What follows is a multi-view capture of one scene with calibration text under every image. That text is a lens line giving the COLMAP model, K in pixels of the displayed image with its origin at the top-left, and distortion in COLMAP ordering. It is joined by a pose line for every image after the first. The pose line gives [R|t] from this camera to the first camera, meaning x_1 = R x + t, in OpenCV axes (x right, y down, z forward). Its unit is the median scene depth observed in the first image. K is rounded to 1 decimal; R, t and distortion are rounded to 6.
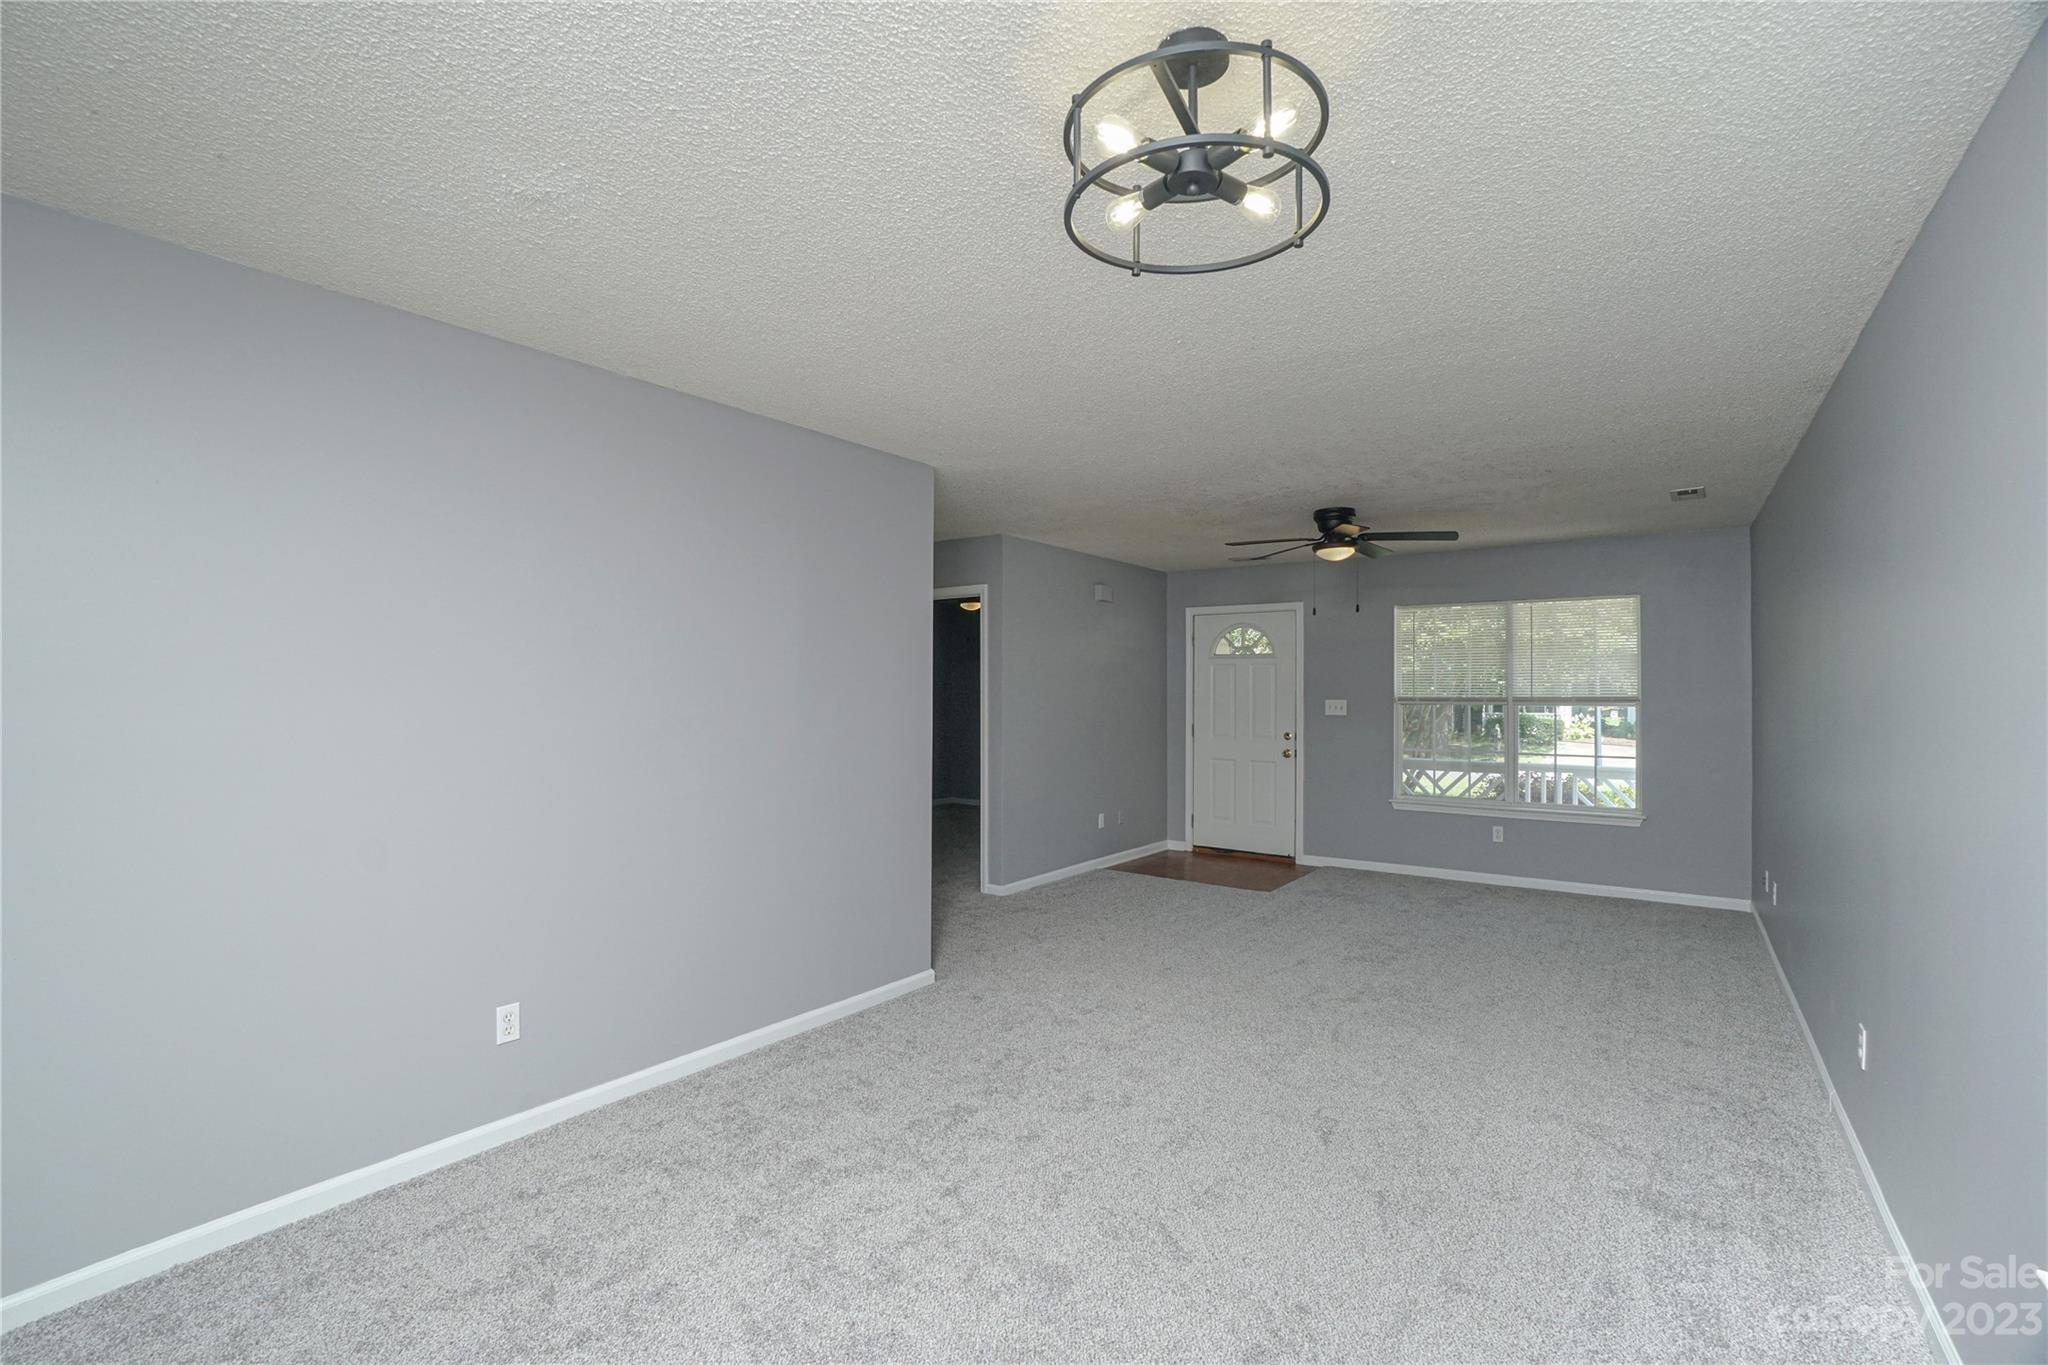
lens RADIAL K [[941.9, 0, 1021.0], [0, 941.9, 719.2], [0, 0, 1]] dist [-0.050143, 0.017433]
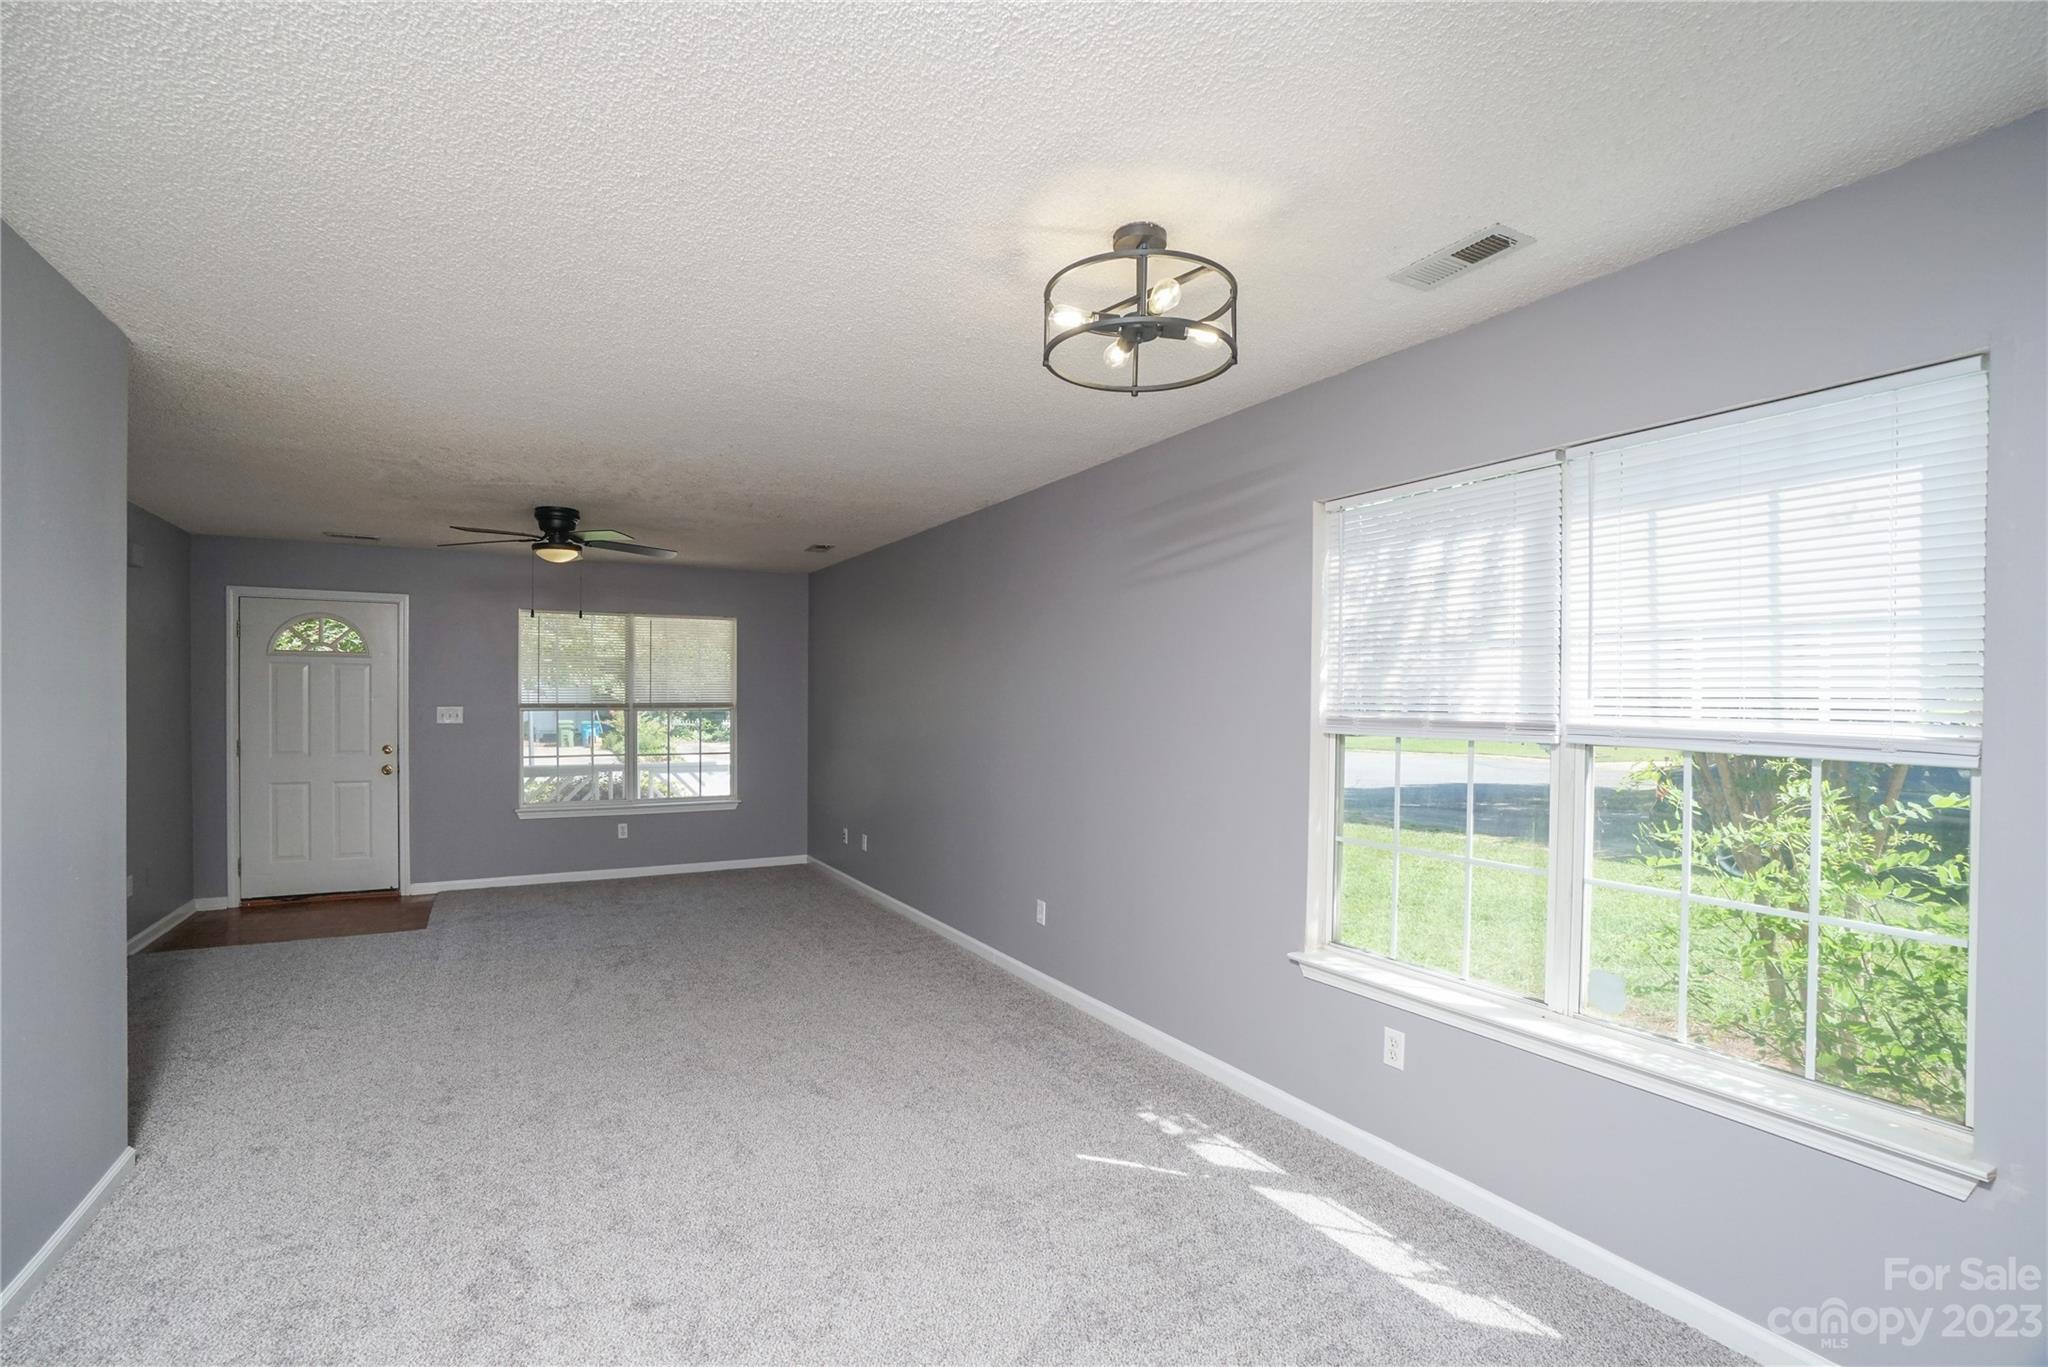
lens RADIAL K [[941.9, 0, 1021.0], [0, 941.9, 720.2], [0, 0, 1]] dist [-0.050143, 0.017433]
pose [[0.390084, -0.019703, 0.920568, -0.286138], [0.020664, 0.999707, 0.012640, -0.007722], [-0.920547, 0.014092, 0.390377, 0.149207]]
